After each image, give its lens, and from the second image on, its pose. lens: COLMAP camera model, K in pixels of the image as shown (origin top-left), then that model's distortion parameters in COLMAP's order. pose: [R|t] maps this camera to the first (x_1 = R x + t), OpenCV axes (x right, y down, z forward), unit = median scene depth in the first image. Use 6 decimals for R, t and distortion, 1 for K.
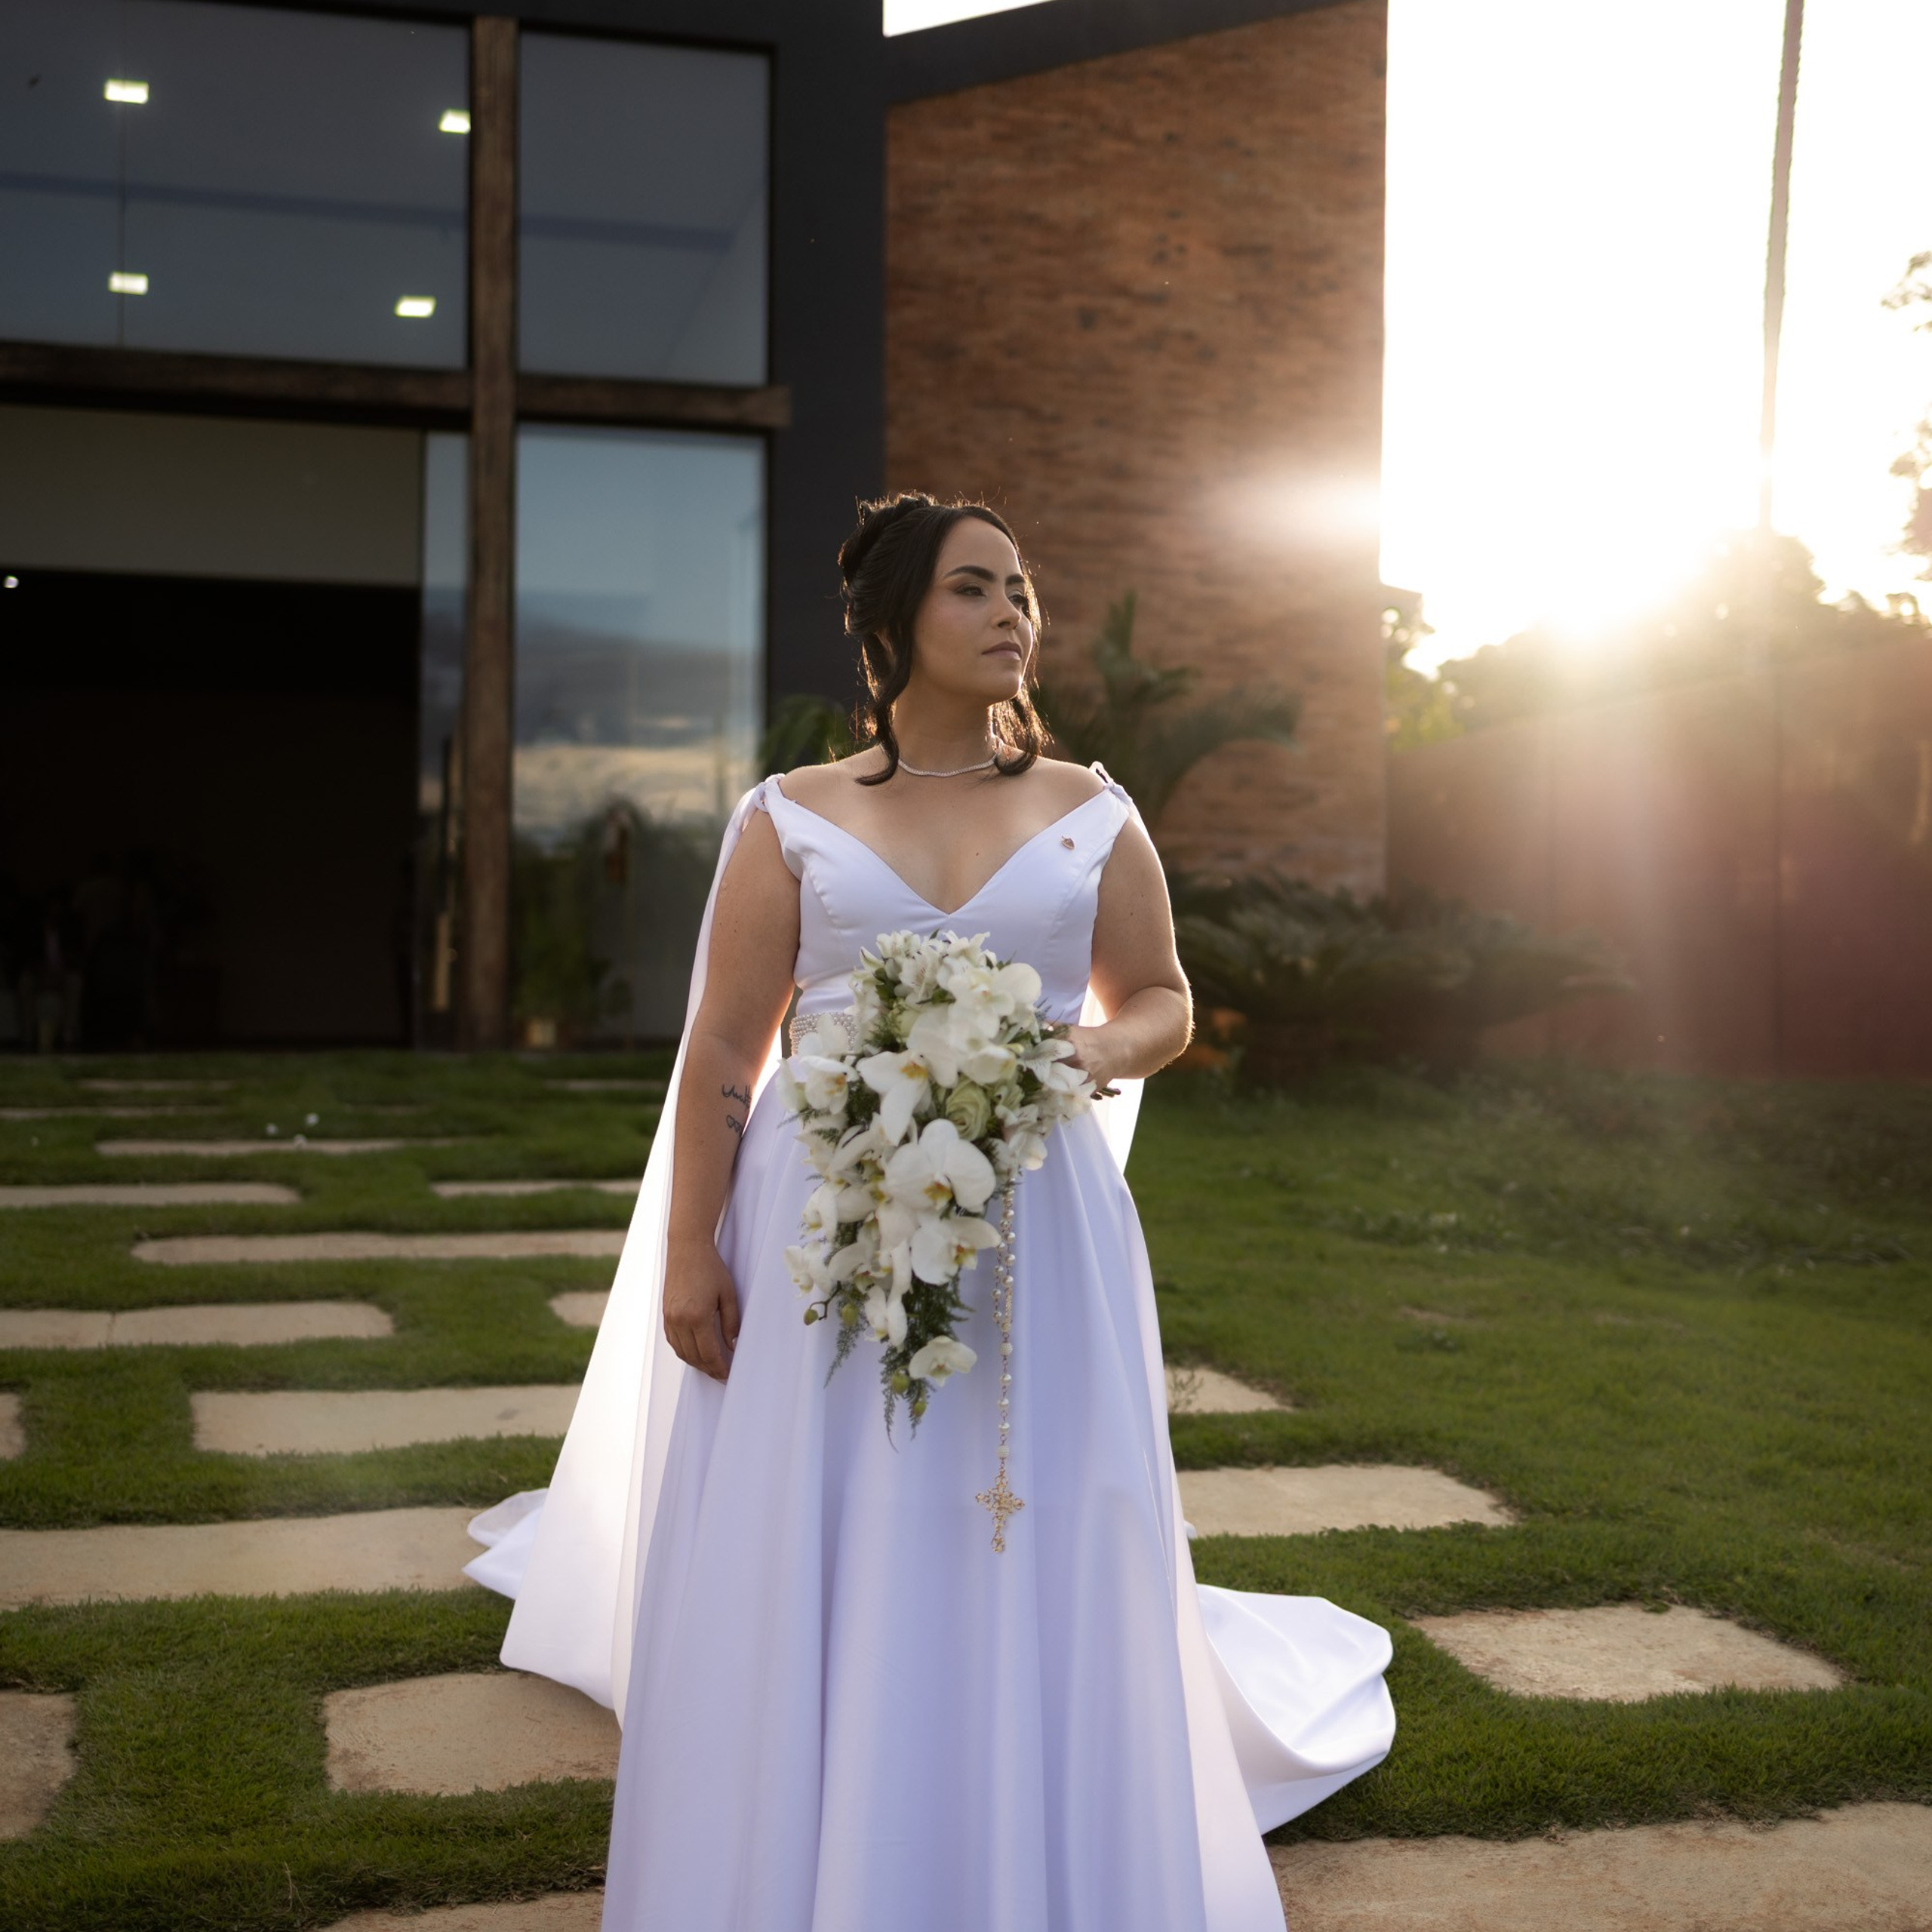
lens RADIAL K [[2823.1, 0, 966.0], [0, 2823.1, 966.0], [0, 0, 1]] dist [0.021741, 0.067514]
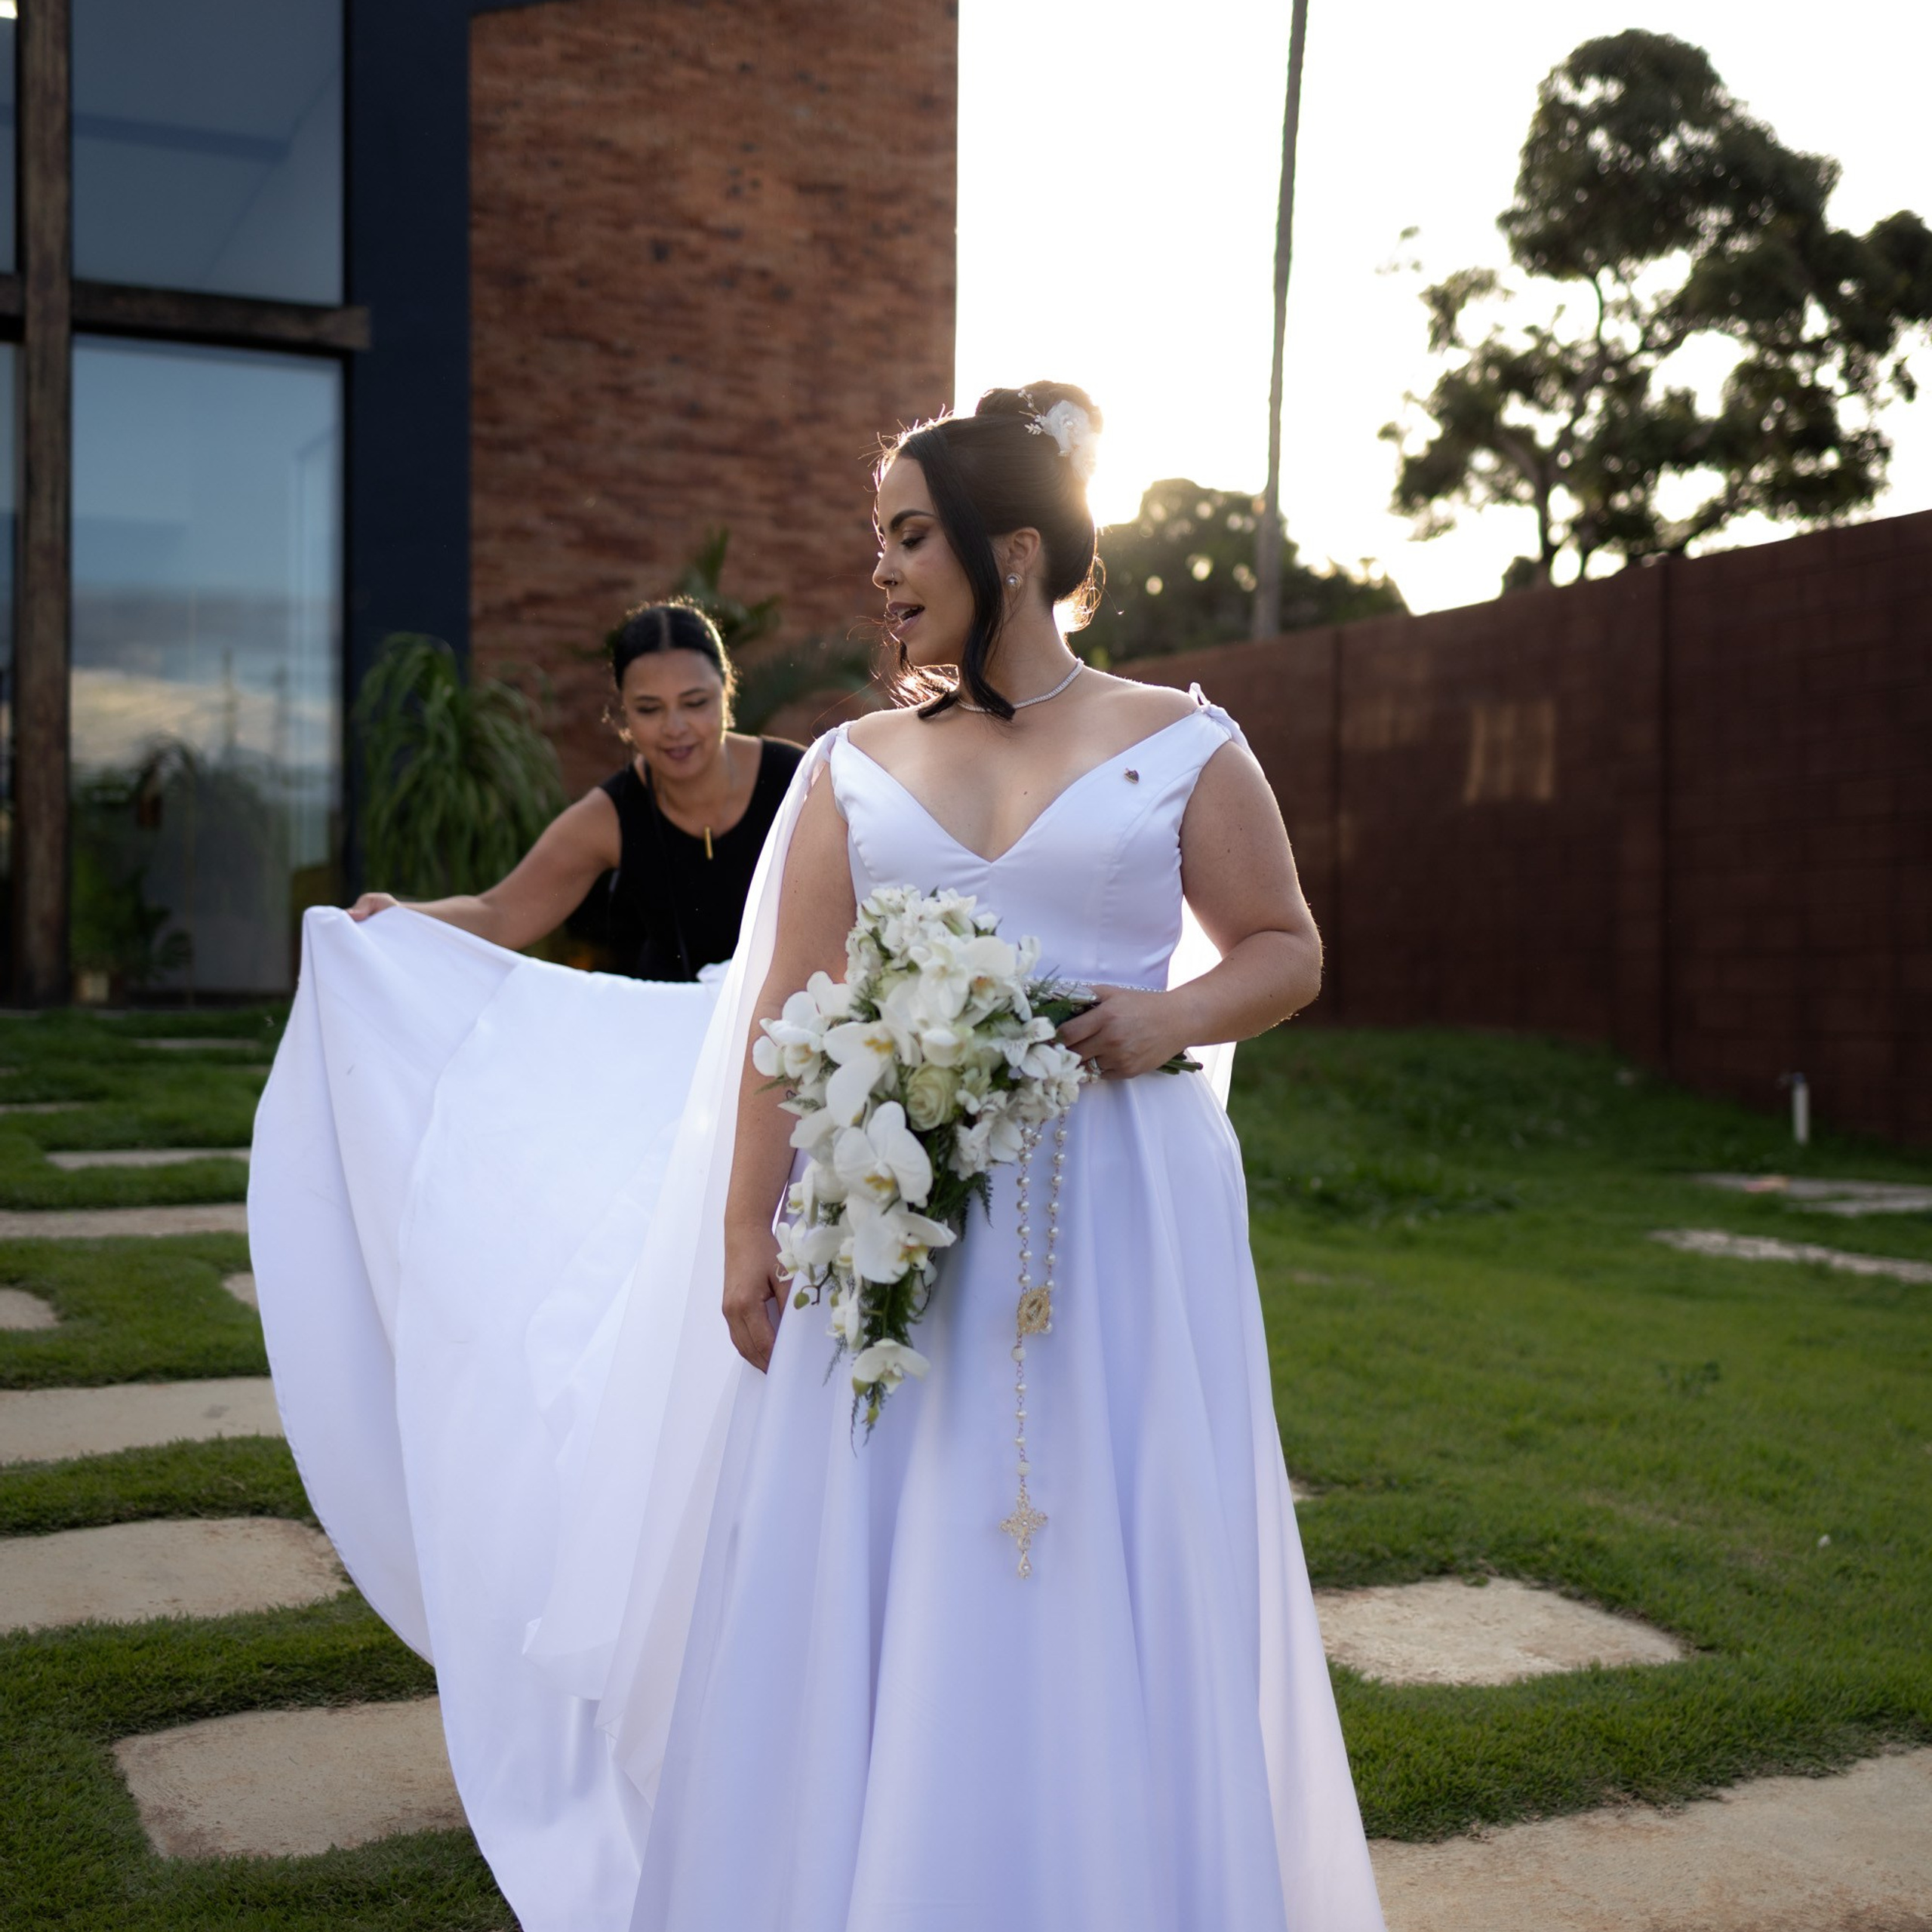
lens RADIAL K [[2813.1, 0, 960.1], [0, 2813.1, 1014.4], [0, 0, 1]] dist [0.008295, 0.038651]
pose [[0.984451, -0.003630, 0.175624, -0.090656], [-0.002718, 0.999352, 0.035889, -0.004667], [-0.175641, -0.035808, 0.983803, 0.063765]]
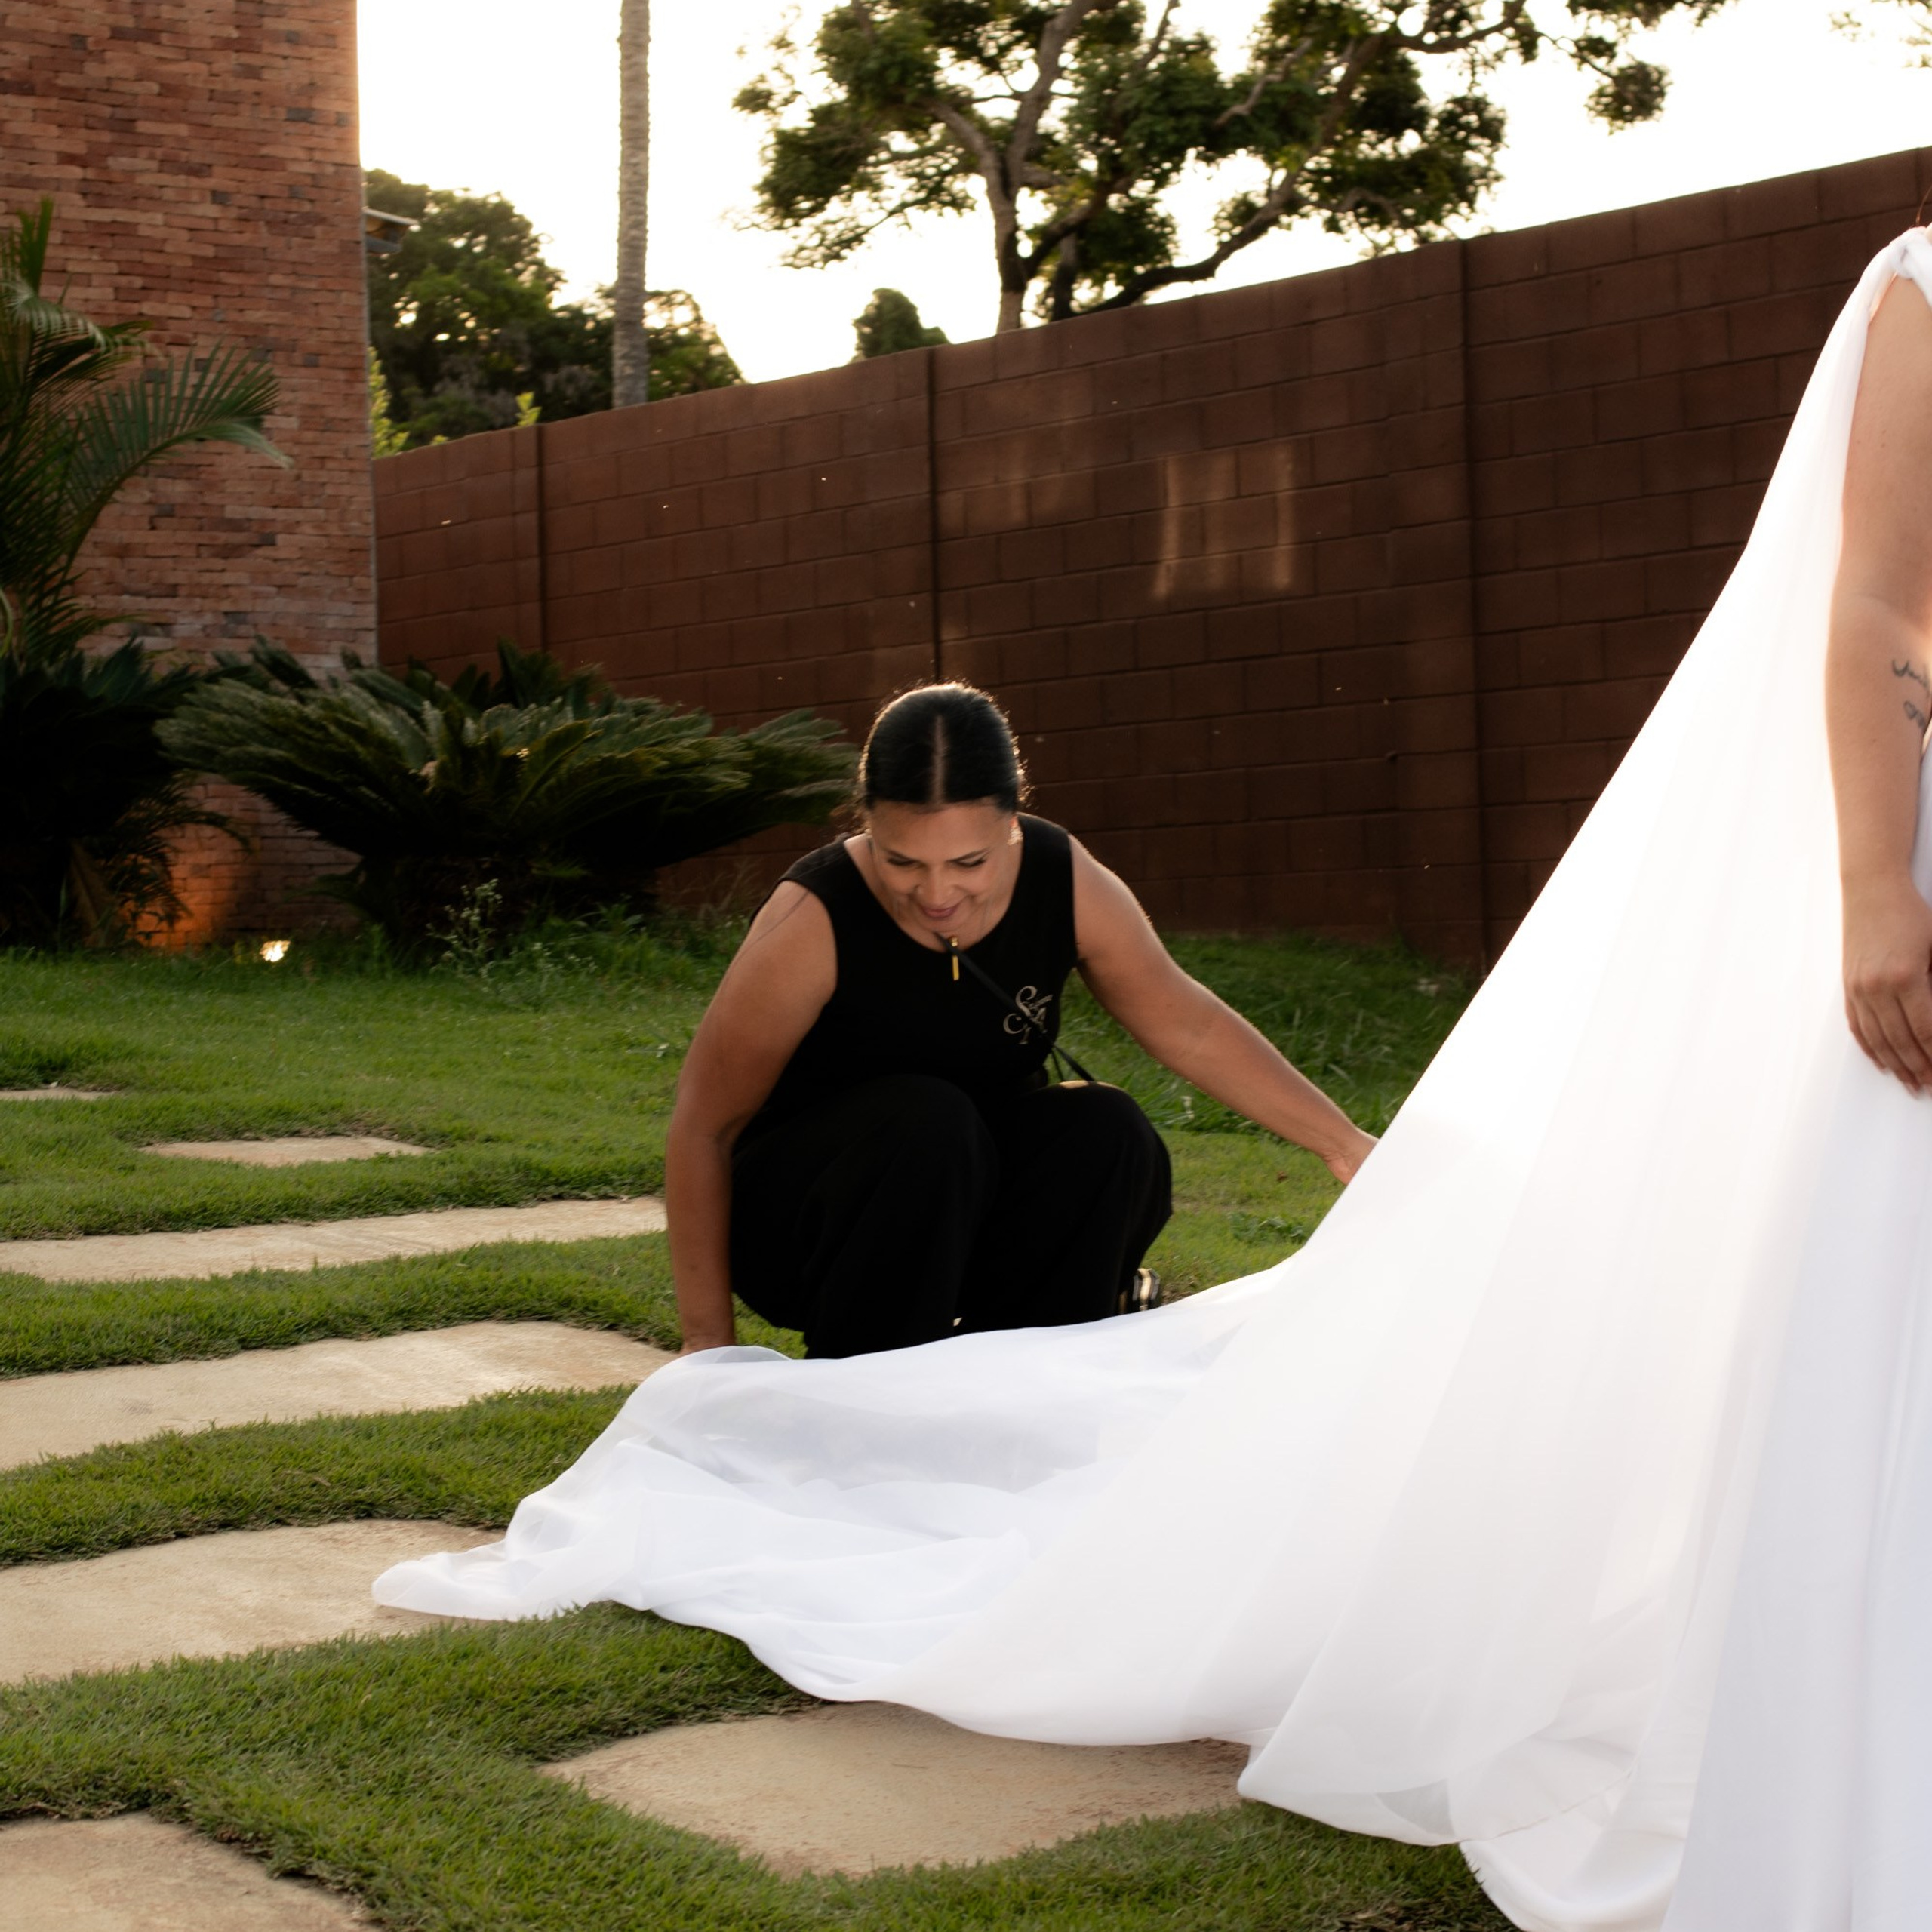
lens RADIAL K [[4308.9, 0, 1010.5], [0, 4308.9, 962.8], [0, 0, 1]] dist [-0.049513, -0.013495]
pose [[0.921232, -0.037036, 0.387246, -0.373293], [0.027227, 0.999155, 0.030787, 0.042423], [-0.388059, -0.017818, 0.921462, 0.077857]]
